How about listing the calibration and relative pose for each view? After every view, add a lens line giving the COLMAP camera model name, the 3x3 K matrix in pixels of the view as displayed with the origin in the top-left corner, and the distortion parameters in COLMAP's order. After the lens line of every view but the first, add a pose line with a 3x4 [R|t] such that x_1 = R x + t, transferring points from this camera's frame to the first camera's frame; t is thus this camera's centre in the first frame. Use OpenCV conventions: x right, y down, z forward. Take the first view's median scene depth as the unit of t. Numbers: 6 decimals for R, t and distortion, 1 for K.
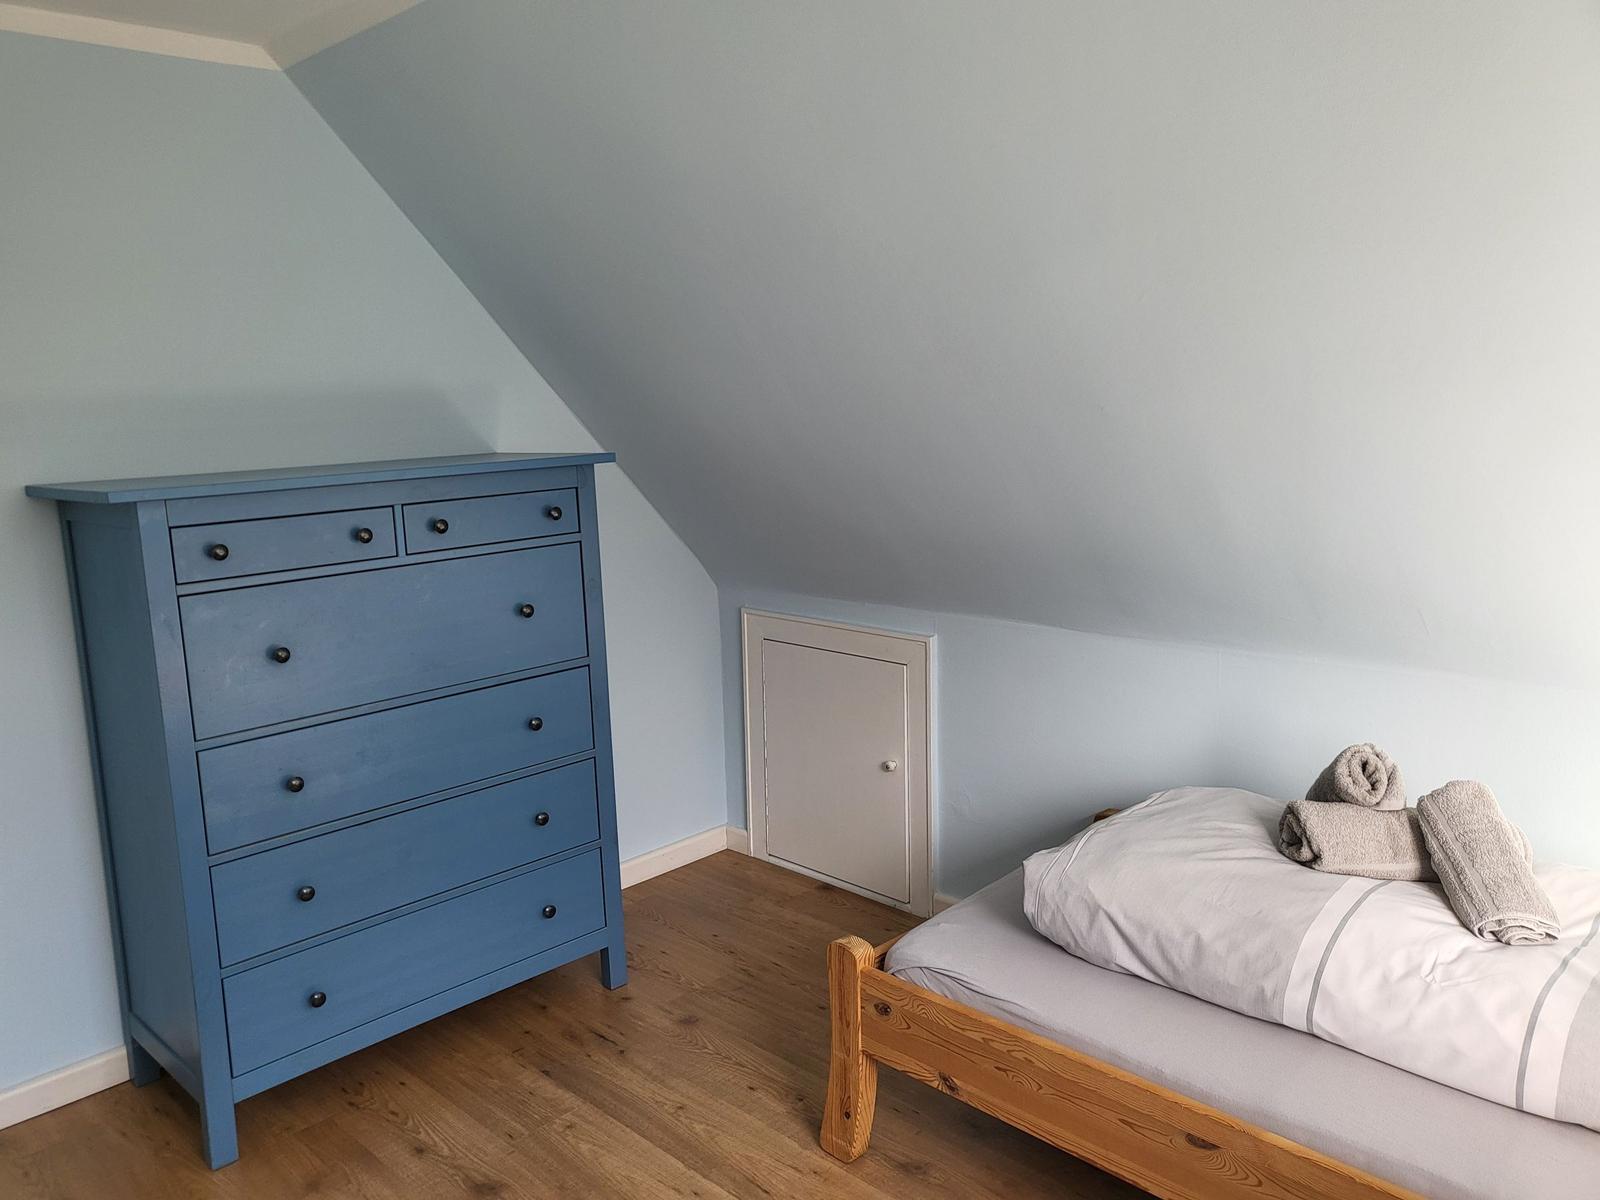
lens RADIAL K [[1205.6, 0, 799.5], [0, 1205.6, 600.1], [0, 0, 1]] dist [0.014714, 0.030073]
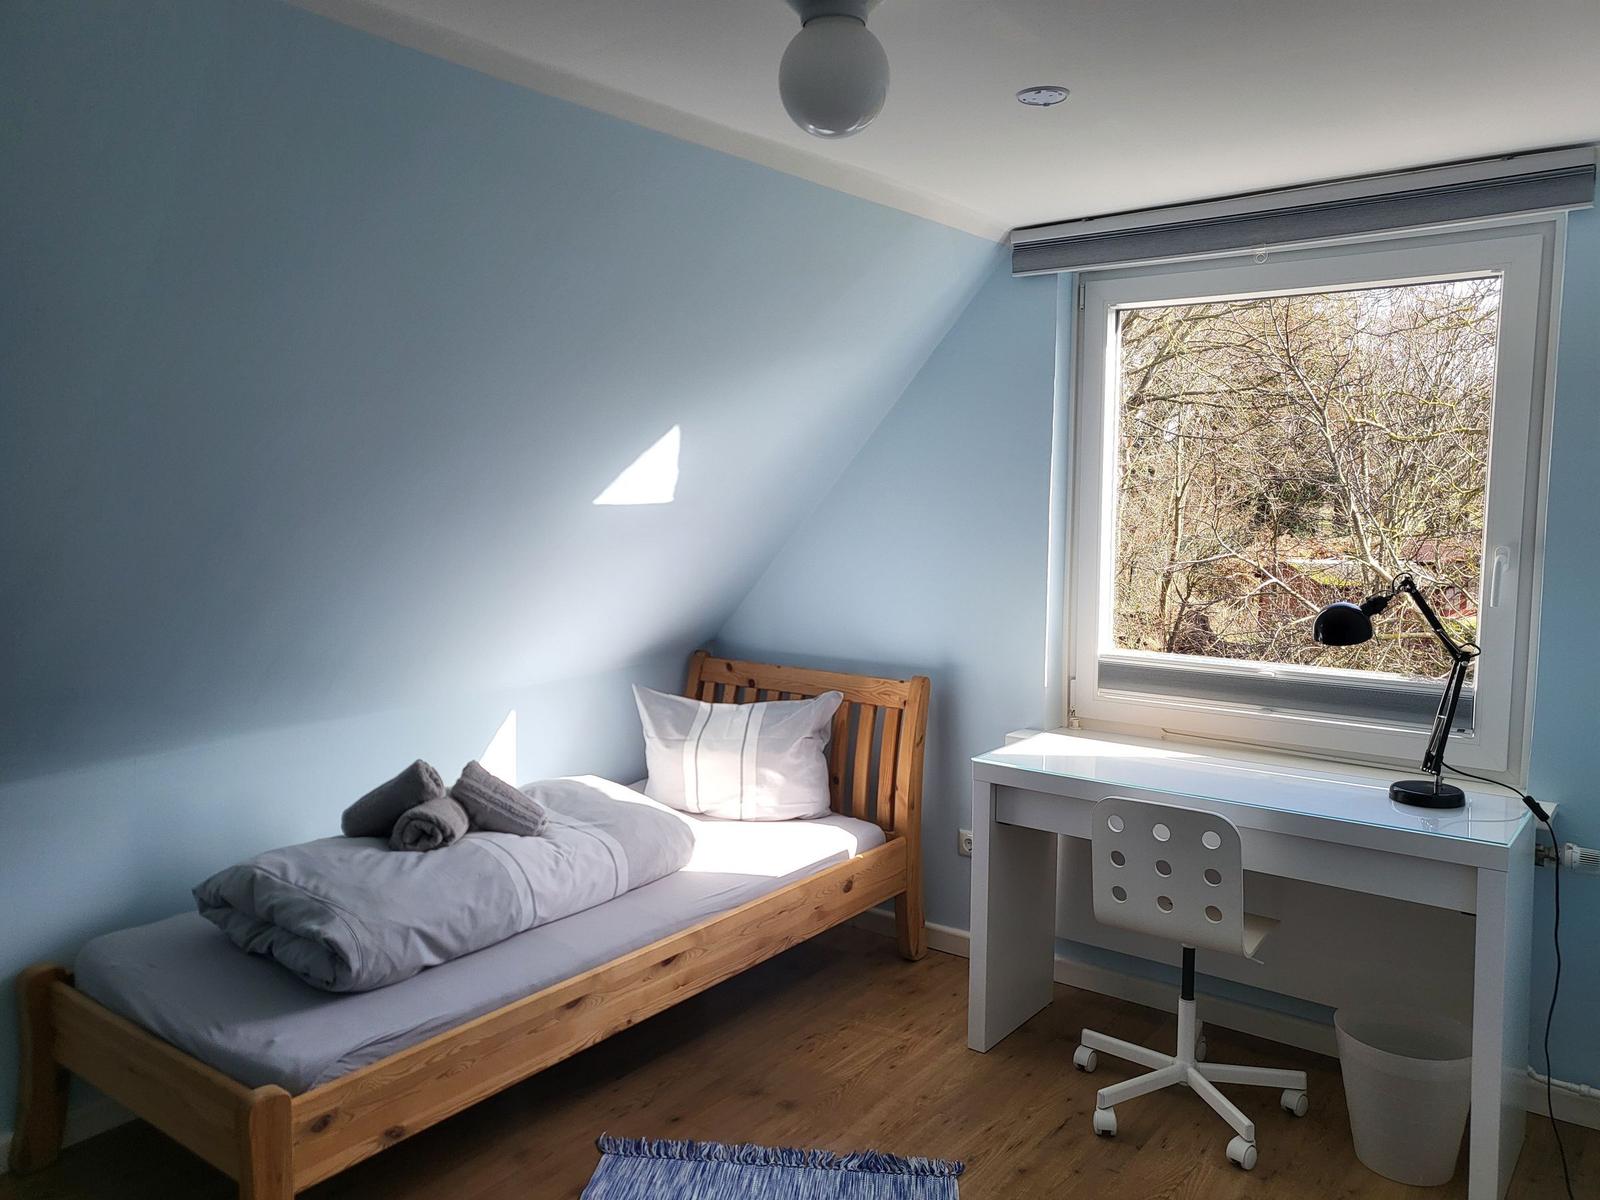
lens RADIAL K [[1205.6, 0, 798.4], [0, 1205.6, 598.8], [0, 0, 1]] dist [0.014714, 0.030073]
pose [[-0.145132, -0.060392, 0.987567, -1.098029], [0.158113, 0.983892, 0.083404, -0.129703], [-0.976697, 0.168252, -0.133245, 0.770226]]
